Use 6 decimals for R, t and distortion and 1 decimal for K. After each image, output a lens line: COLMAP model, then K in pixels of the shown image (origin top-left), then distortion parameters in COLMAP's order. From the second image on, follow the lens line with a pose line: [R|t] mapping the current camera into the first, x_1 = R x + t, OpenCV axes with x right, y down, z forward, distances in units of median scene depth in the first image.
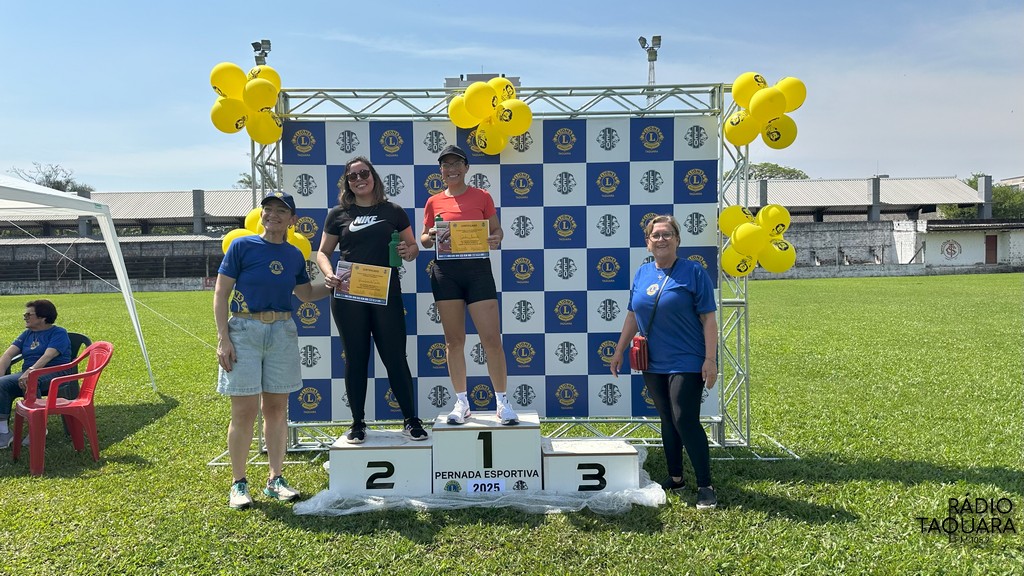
lens RADIAL K [[713.0, 0, 505.3], [0, 713.0, 296.4], [0, 0, 1]] dist [0.062333, -0.077965]
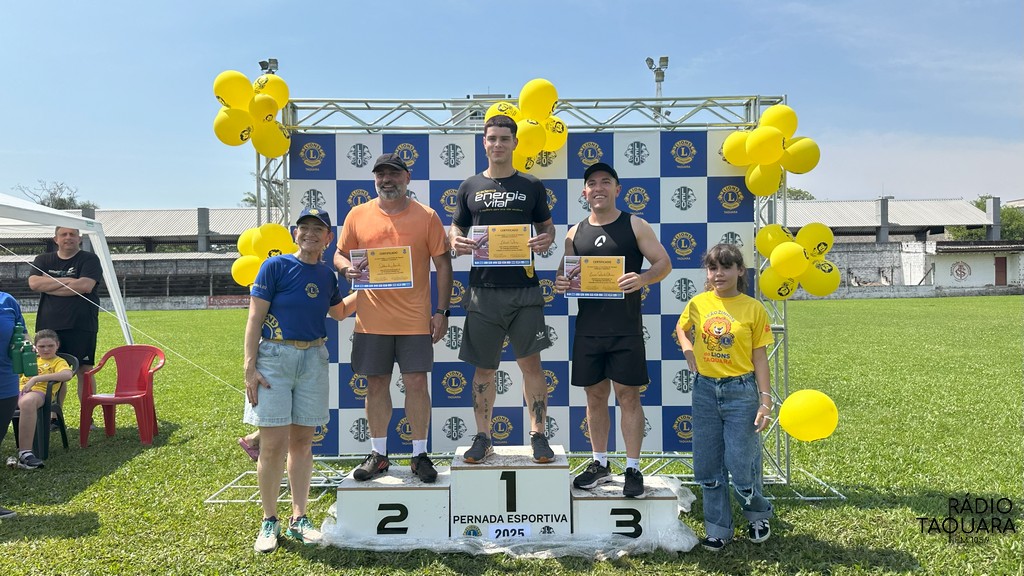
lens RADIAL K [[718.7, 0, 511.1], [0, 718.7, 294.9], [0, 0, 1]] dist [0.030676, -0.035424]
pose [[0.999991, 0.004030, 0.001203, -0.021178], [-0.003994, 0.999565, -0.029230, -0.006426], [-0.001320, 0.029225, 0.999572, 0.061840]]
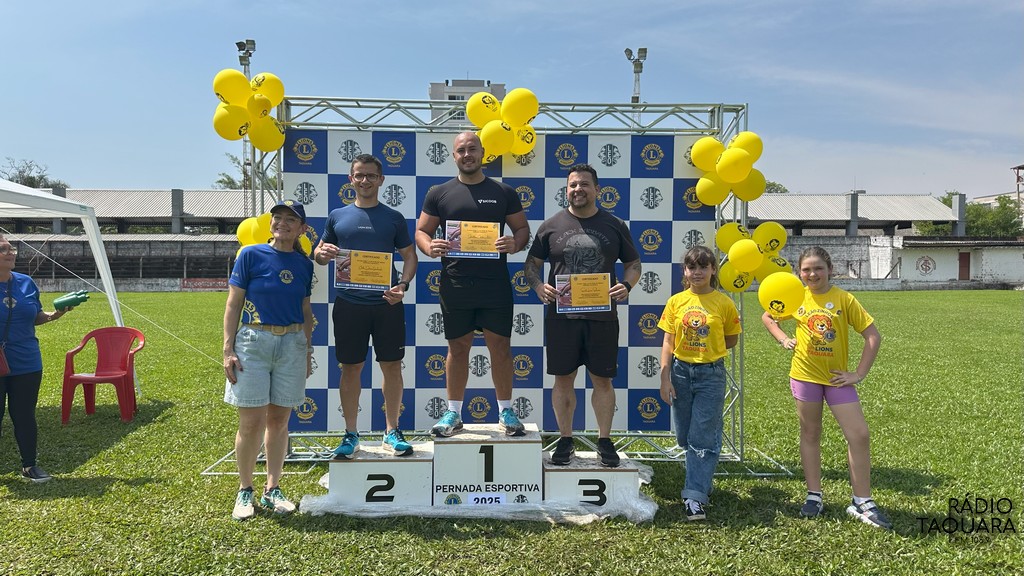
lens RADIAL K [[716.0, 0, 510.7], [0, 716.0, 295.8], [0, 0, 1]] dist [0.050485, -0.063348]
pose [[0.999237, 0.018839, 0.034205, -0.026030], [-0.018497, 0.999776, -0.010282, -0.008165], [-0.034391, 0.009641, 0.999362, -0.006196]]
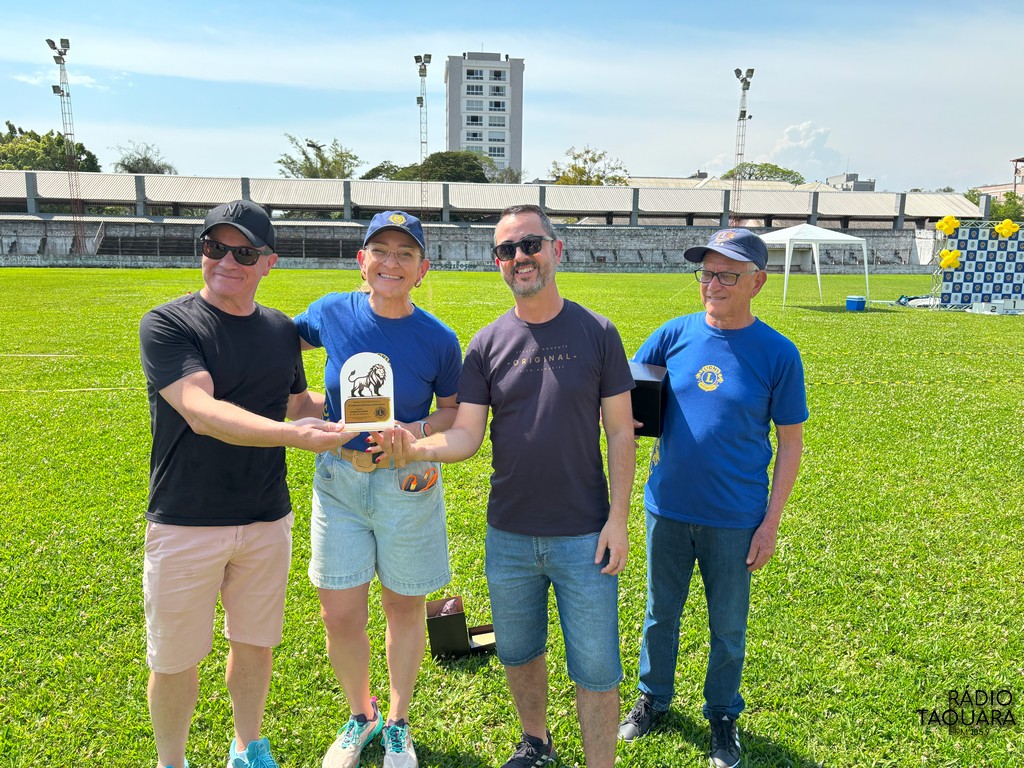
lens RADIAL K [[802.2, 0, 508.3], [0, 802.2, 376.9], [0, 0, 1]] dist [0.026888, -0.006765]
pose [[0.992442, 0.013145, 0.122012, -3.493995], [-0.026483, 0.993760, 0.108350, 0.168349], [-0.119827, -0.110762, 0.986597, -3.455467]]
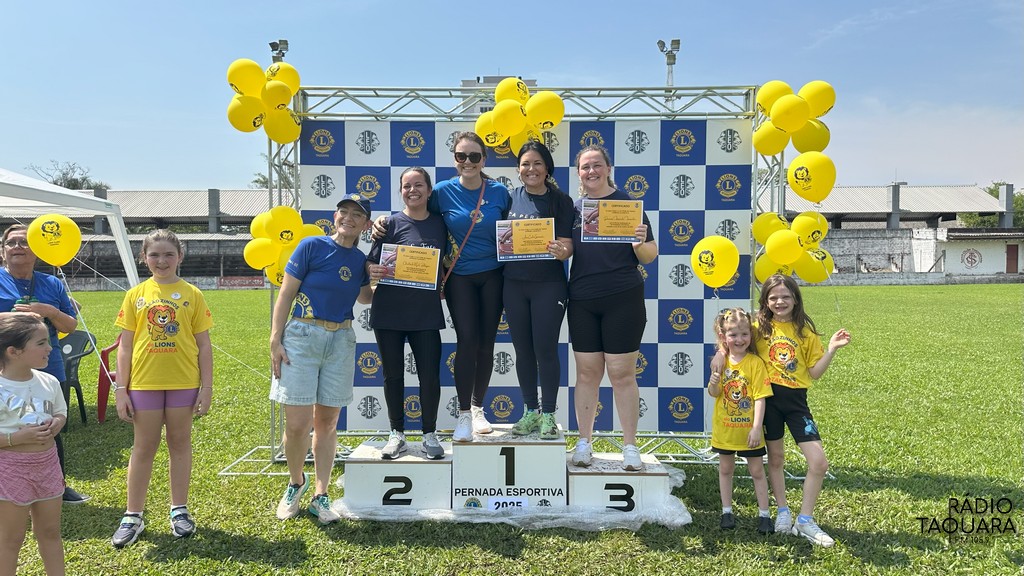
lens RADIAL K [[716.9, 0, 510.5], [0, 716.9, 295.7], [0, 0, 1]] dist [0.043779, -0.053923]
pose [[0.999846, 0.013423, -0.011323, -0.012957], [-0.013479, 0.999897, -0.004854, -0.006253], [0.011256, 0.005006, 0.999924, 0.032443]]
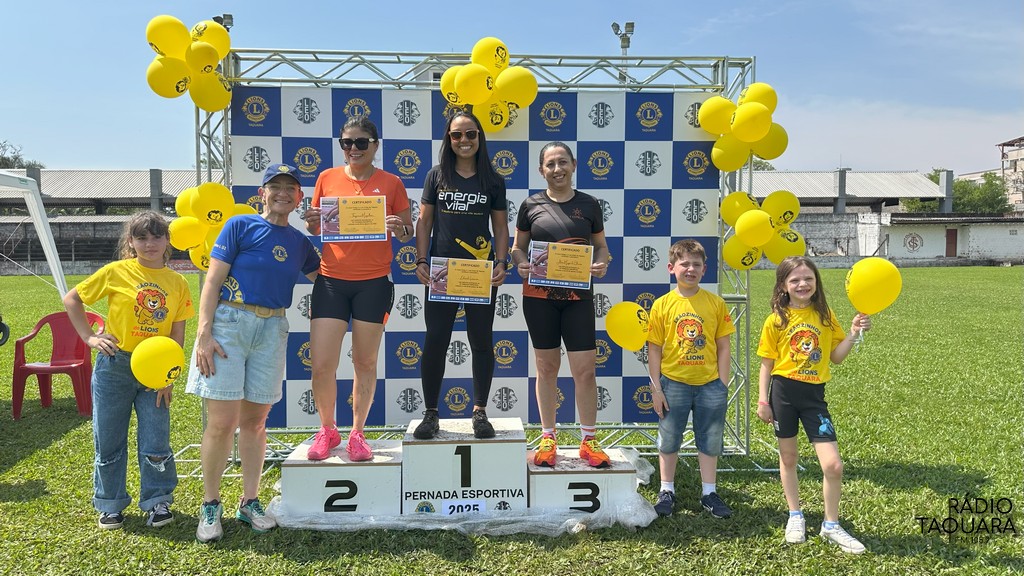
lens RADIAL K [[716.0, 0, 510.7], [0, 716.0, 295.8], [0, 0, 1]] dist [0.050485, -0.063348]
pose [[0.998594, 0.010354, 0.051985, -0.013958], [-0.011256, 0.999791, 0.017086, -0.007186], [-0.051797, -0.017647, 0.998502, 0.099103]]
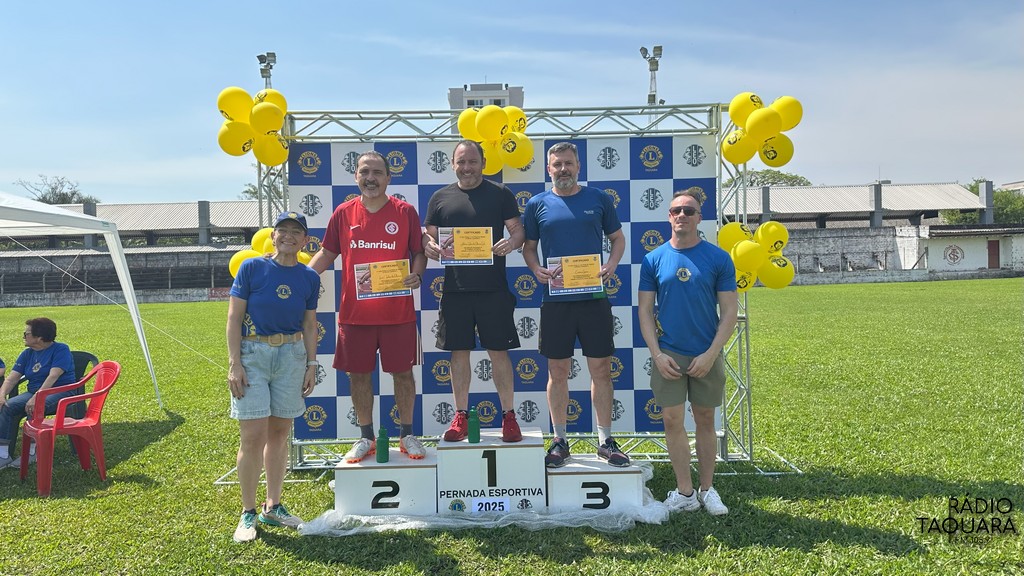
lens RADIAL K [[713.0, 0, 511.1], [0, 713.0, 285.7], [0, 0, 1]] dist [0.056661, -0.068866]
pose [[0.999971, -0.007479, 0.001331, 0.002338], [0.007510, 0.999654, -0.025211, -0.013548], [-0.001142, 0.025221, 0.999681, -0.011910]]
